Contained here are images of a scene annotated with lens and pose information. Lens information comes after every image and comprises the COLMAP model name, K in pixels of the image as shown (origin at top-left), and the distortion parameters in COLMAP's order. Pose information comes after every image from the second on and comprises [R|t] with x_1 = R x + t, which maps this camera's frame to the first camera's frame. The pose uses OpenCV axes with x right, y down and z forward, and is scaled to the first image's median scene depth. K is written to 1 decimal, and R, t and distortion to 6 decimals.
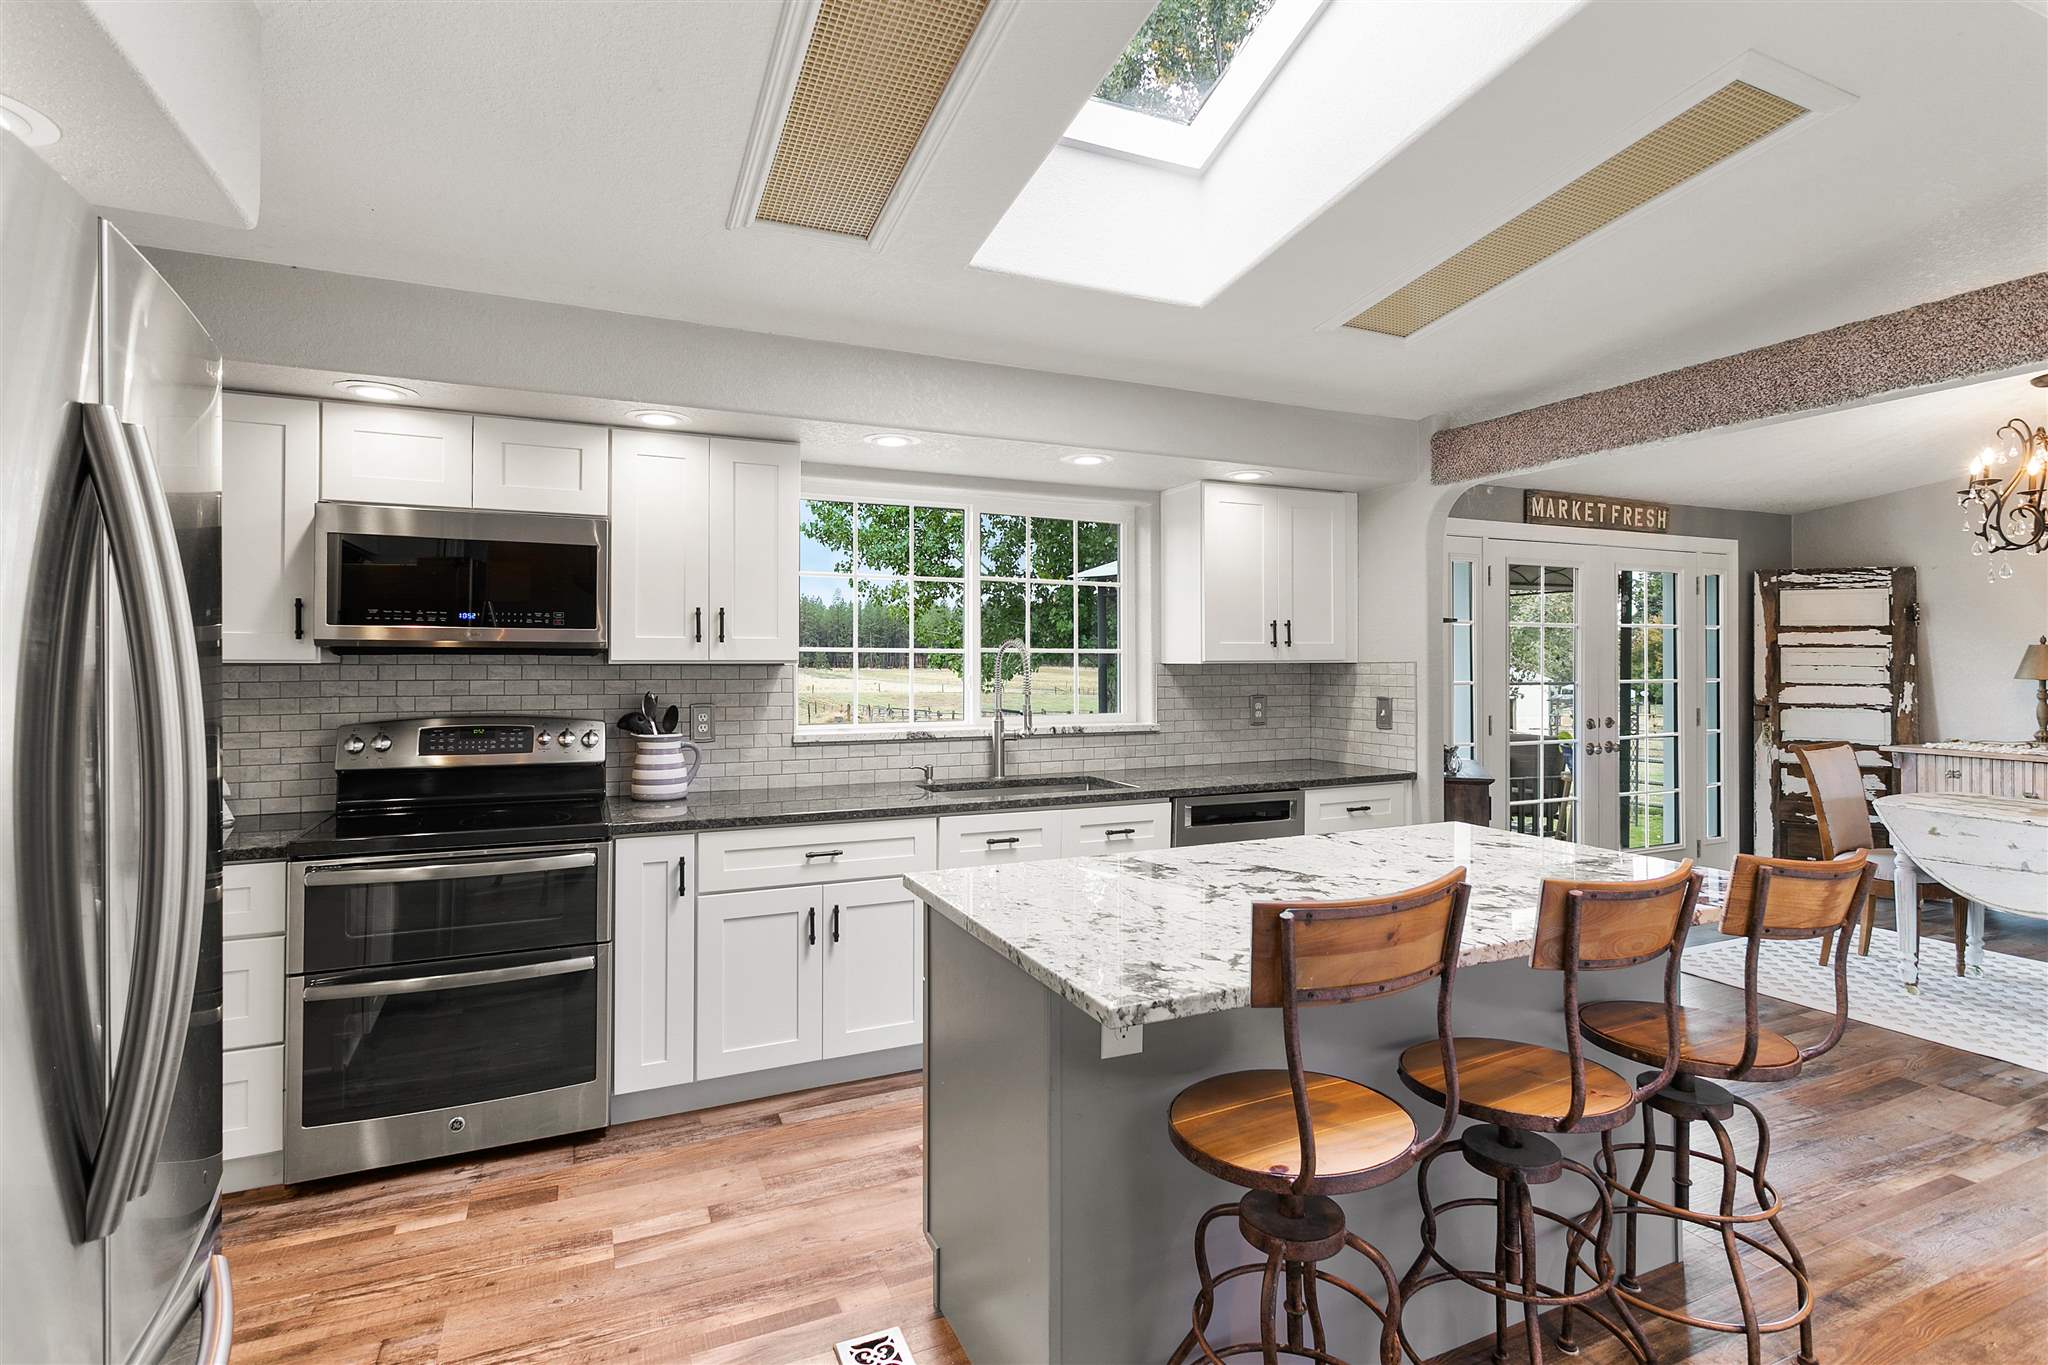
lens RADIAL K [[986.3, 0, 1017.9], [0, 986.3, 666.9], [0, 0, 1]] dist [0.009353, 0.000105]
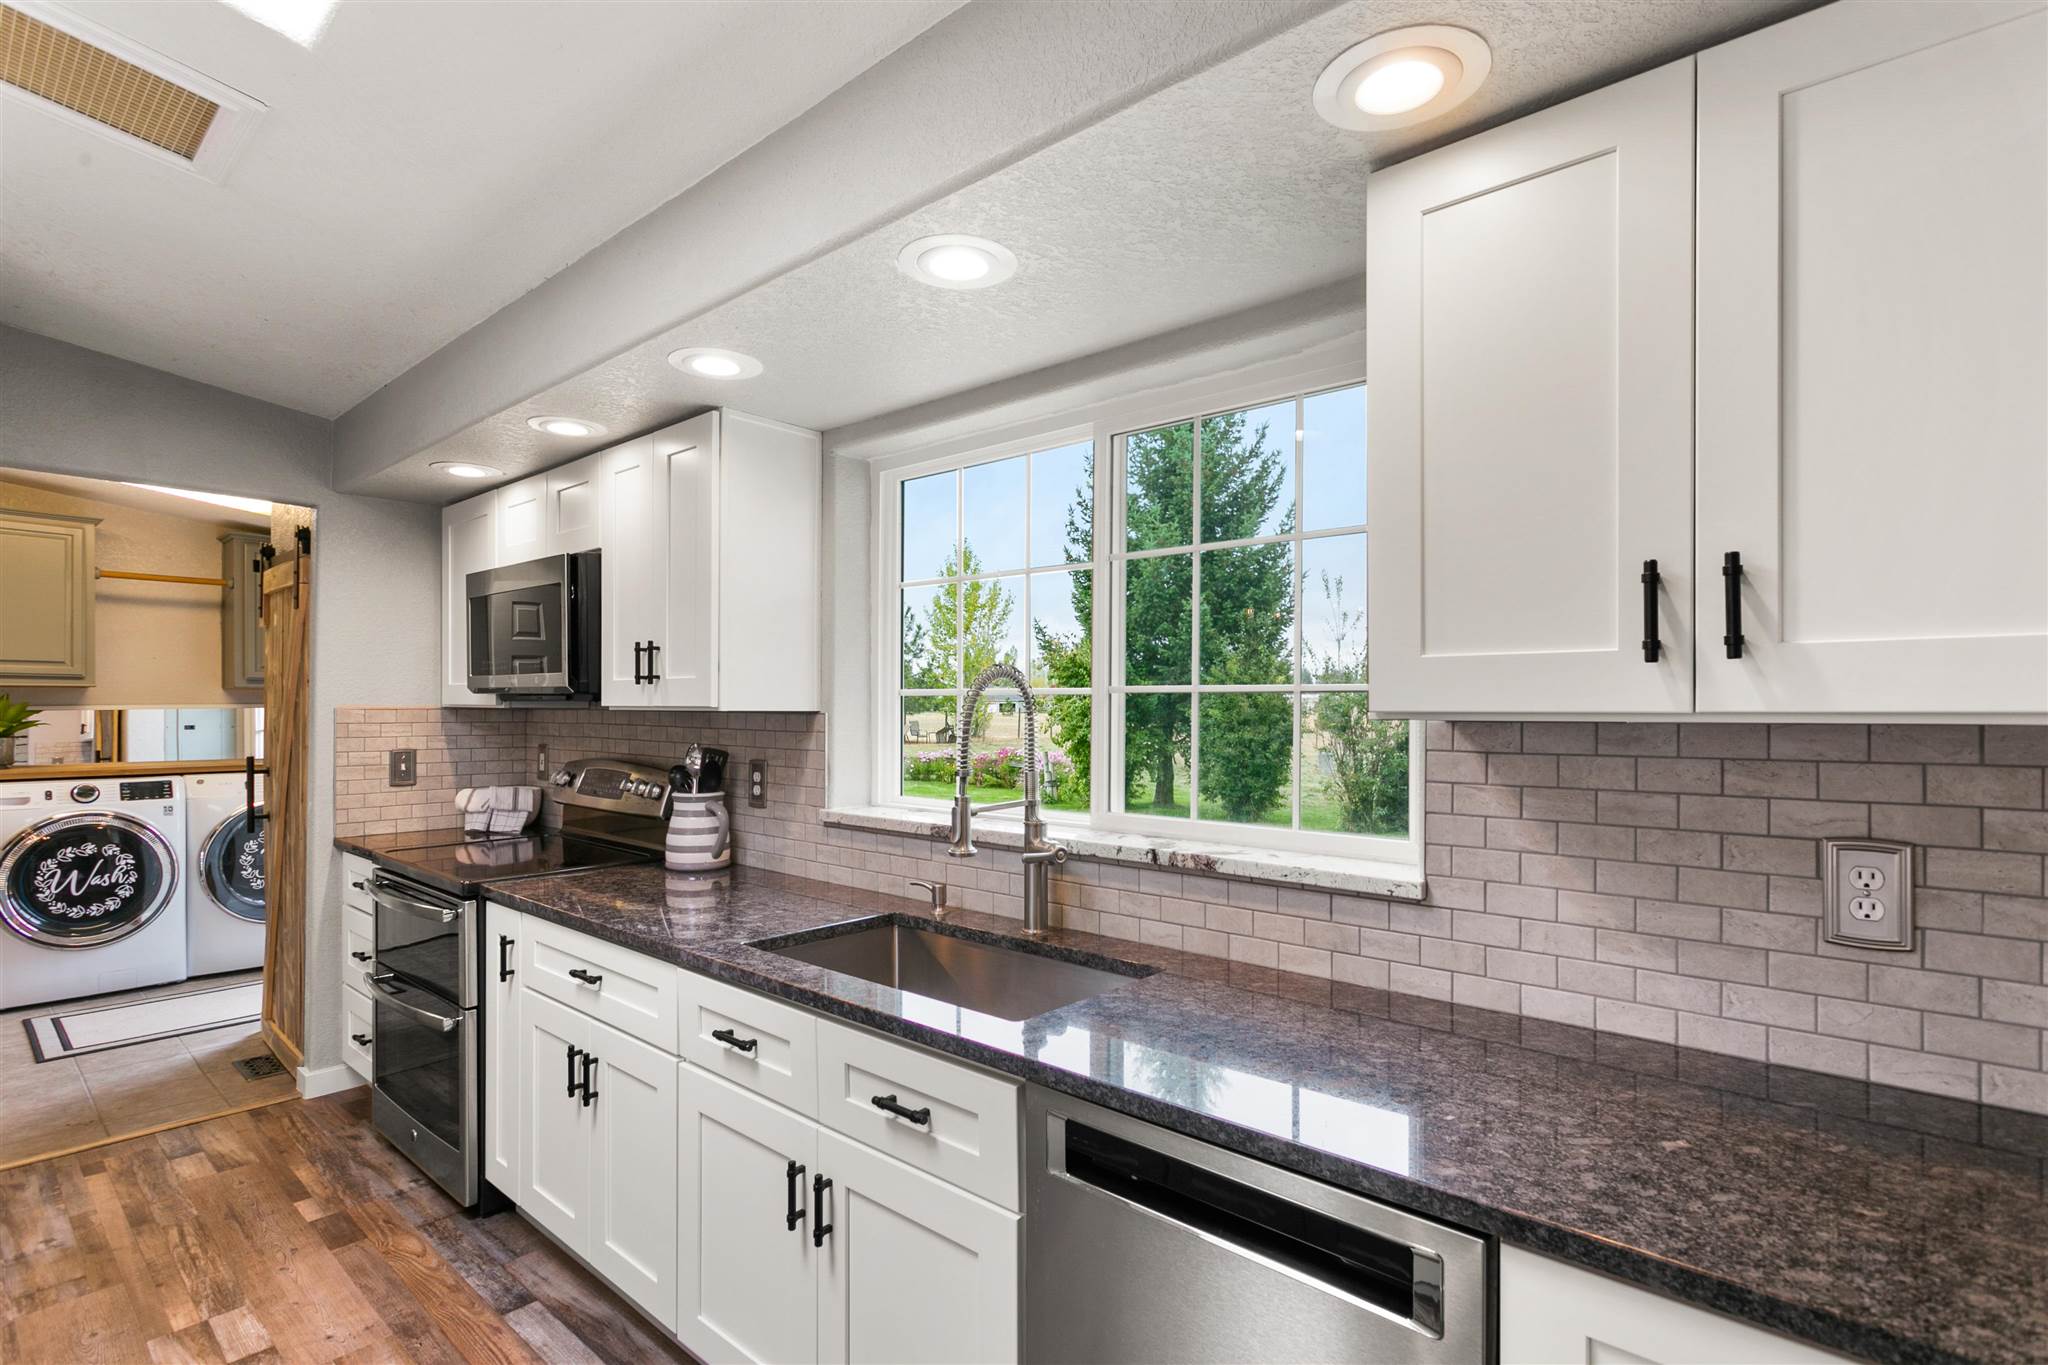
lens RADIAL K [[986.3, 0, 1023.0], [0, 986.3, 703.0], [0, 0, 1]] dist [0.009353, 0.000105]
pose [[0.402993, -0.000167, -0.915203, 0.511079], [-0.003541, 0.999992, -0.001741, -0.009963], [0.915196, 0.003942, 0.402989, 0.858986]]
